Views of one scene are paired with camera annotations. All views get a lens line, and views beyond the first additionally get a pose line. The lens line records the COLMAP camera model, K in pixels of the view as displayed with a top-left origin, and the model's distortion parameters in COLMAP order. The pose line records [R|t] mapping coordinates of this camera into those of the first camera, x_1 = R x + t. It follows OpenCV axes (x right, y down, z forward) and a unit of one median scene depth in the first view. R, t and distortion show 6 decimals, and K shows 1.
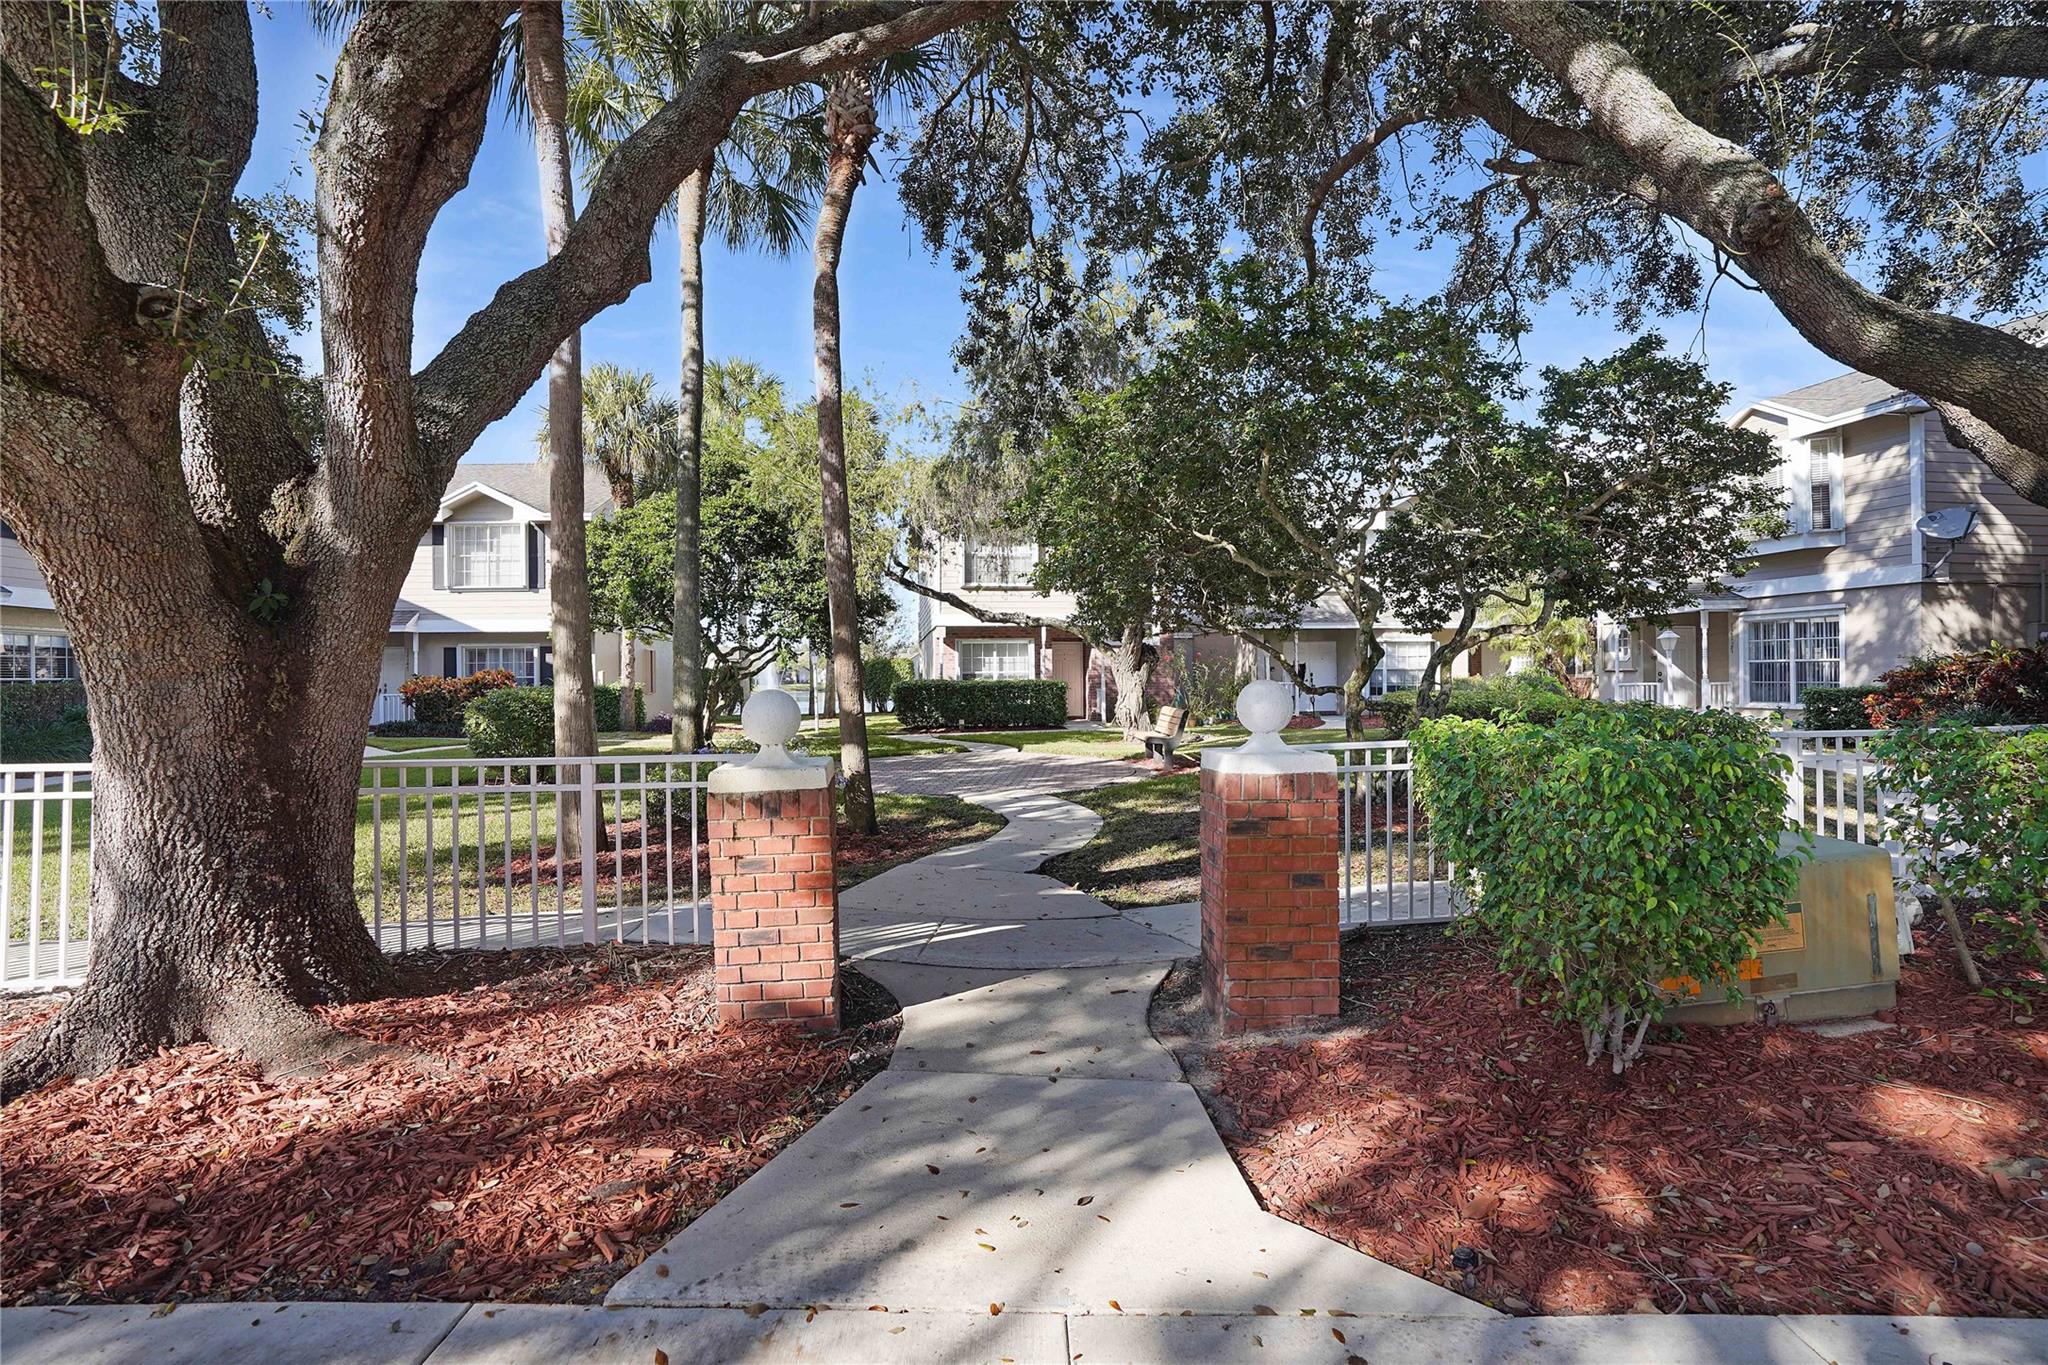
lens RADIAL K [[952.5, 0, 1024.0], [0, 952.5, 682.5], [0, 0, 1]] dist [-0.071598, 0.026189]
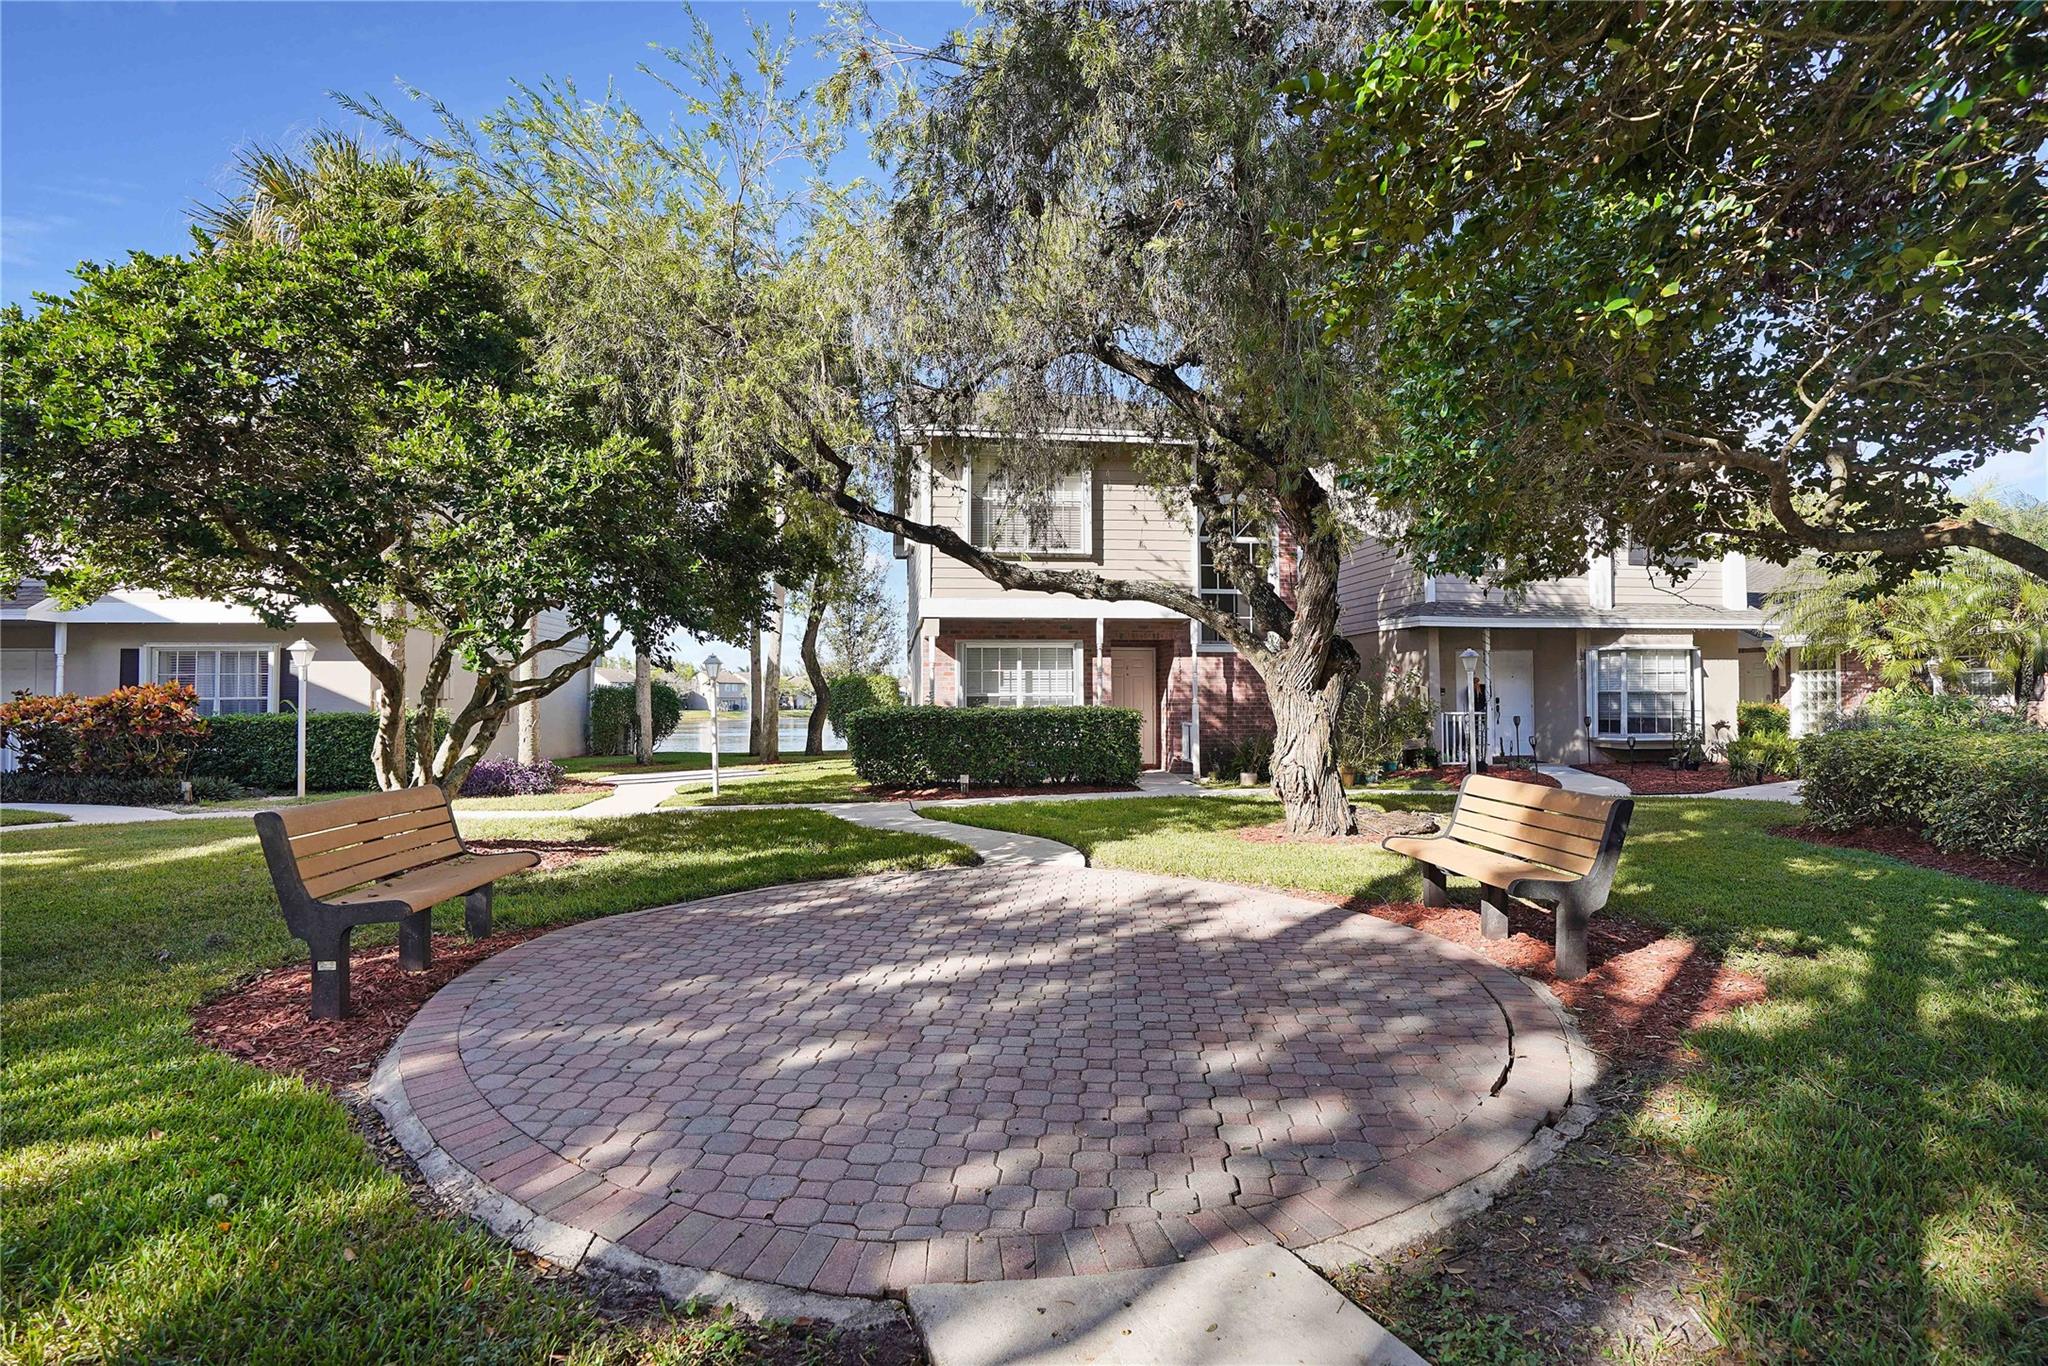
lens RADIAL K [[952.5, 0, 1024.0], [0, 952.5, 683.0], [0, 0, 1]] dist [-0.071598, 0.026189]
pose [[0.999966, 0.003916, -0.007318, -0.023231], [-0.004116, 0.999612, -0.027557, -0.001205], [0.007207, 0.027587, 0.999593, 0.384753]]
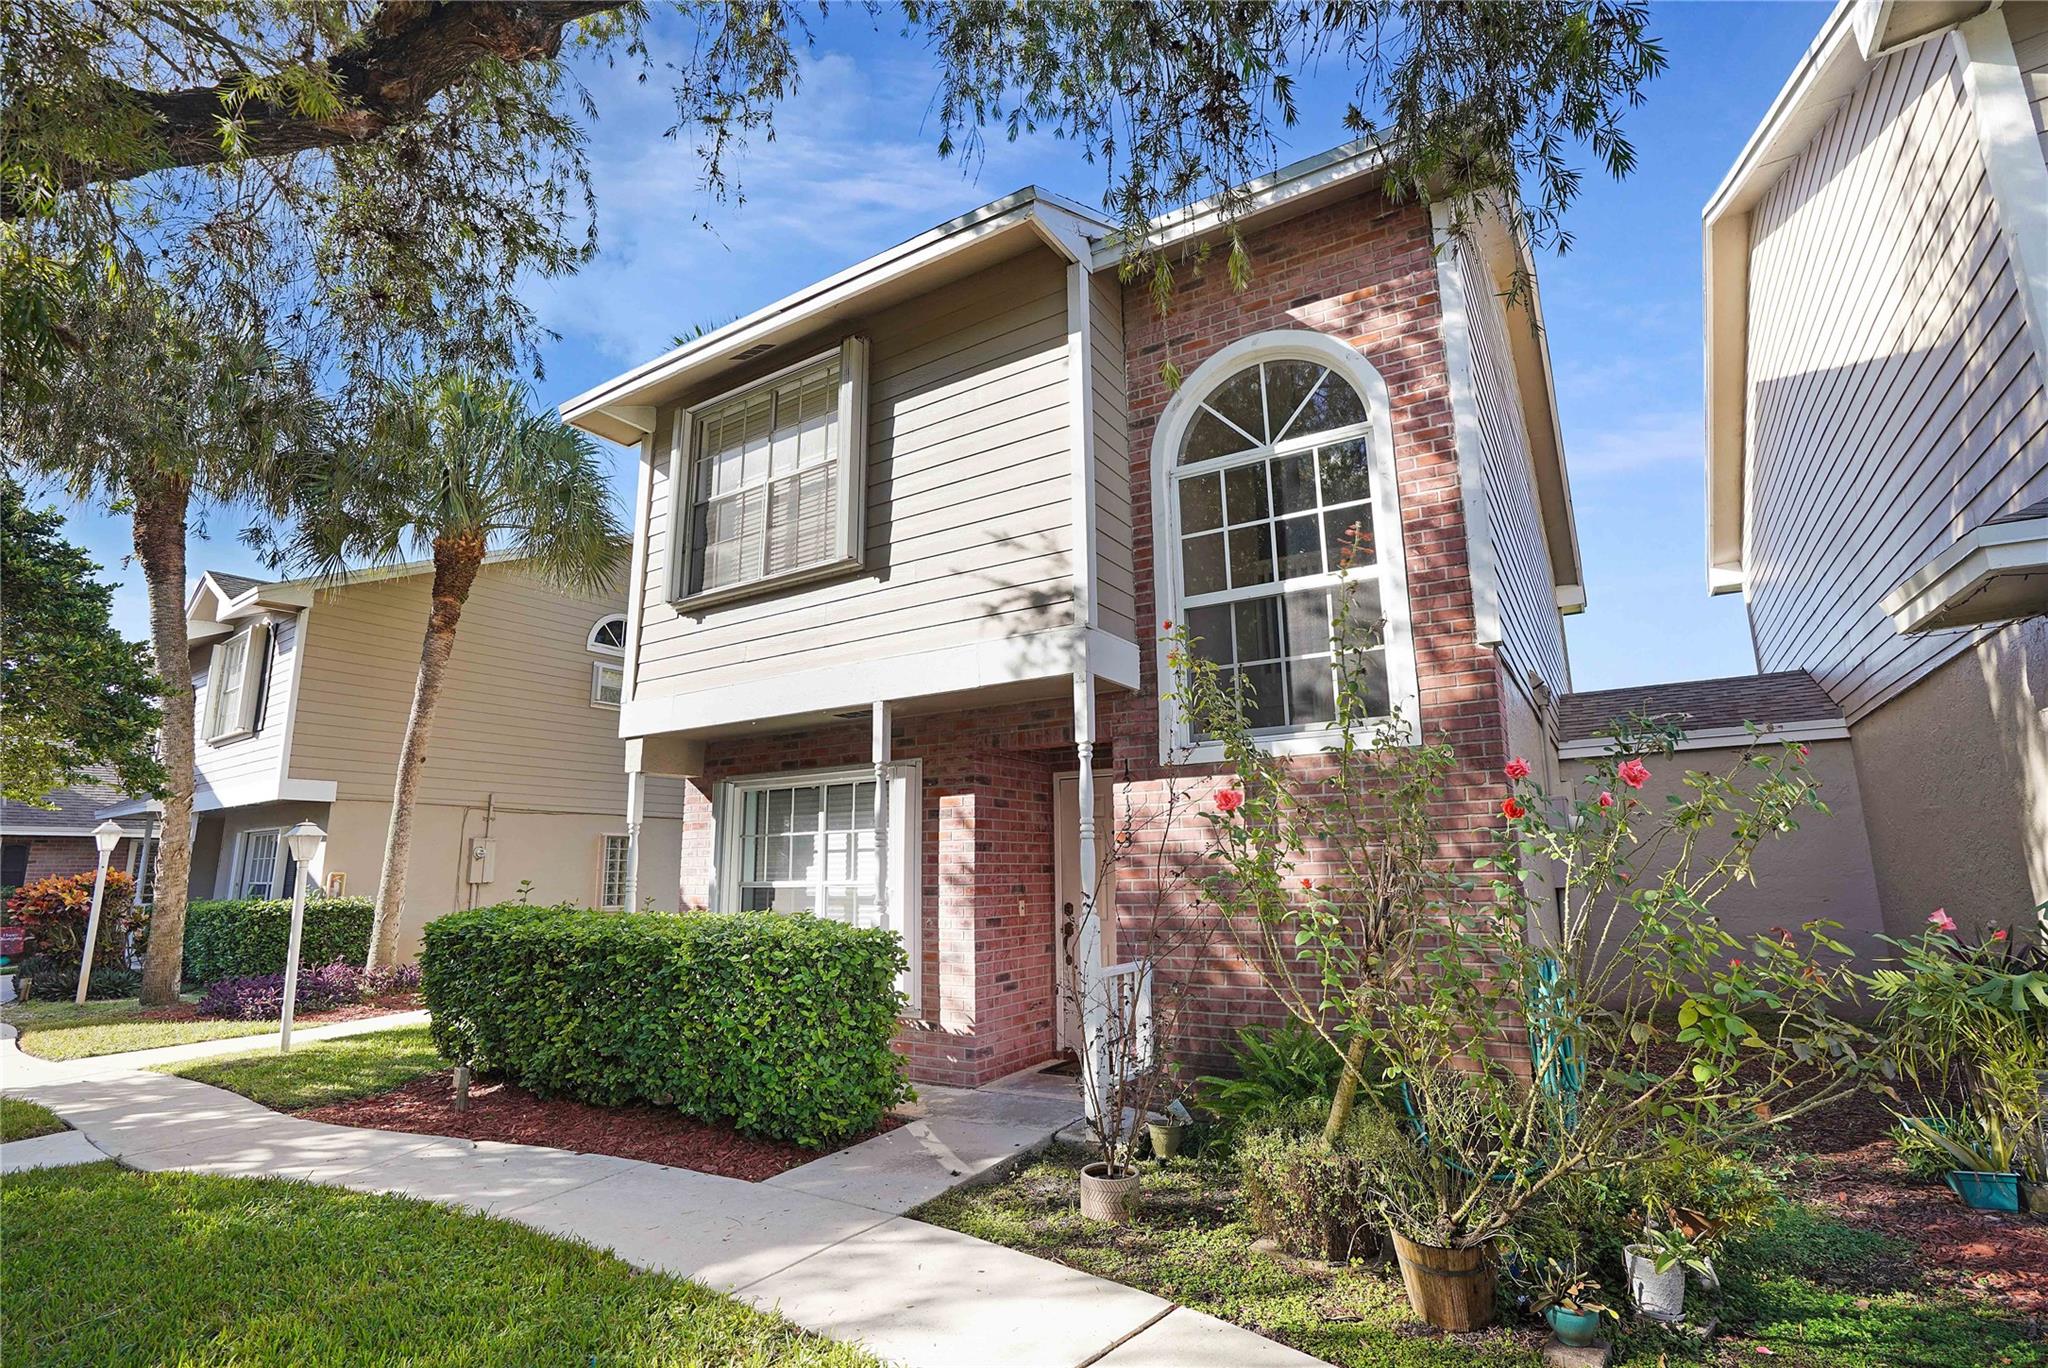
lens RADIAL K [[972.2, 0, 990.7], [0, 972.2, 683.0], [0, 0, 1]] dist [-0.024131, 0.027965]
pose [[0.765639, -0.128211, -0.630364, 0.208845], [-0.006831, 0.978261, -0.207267, -0.009612], [0.643234, 0.162998, 0.748119, 0.808333]]
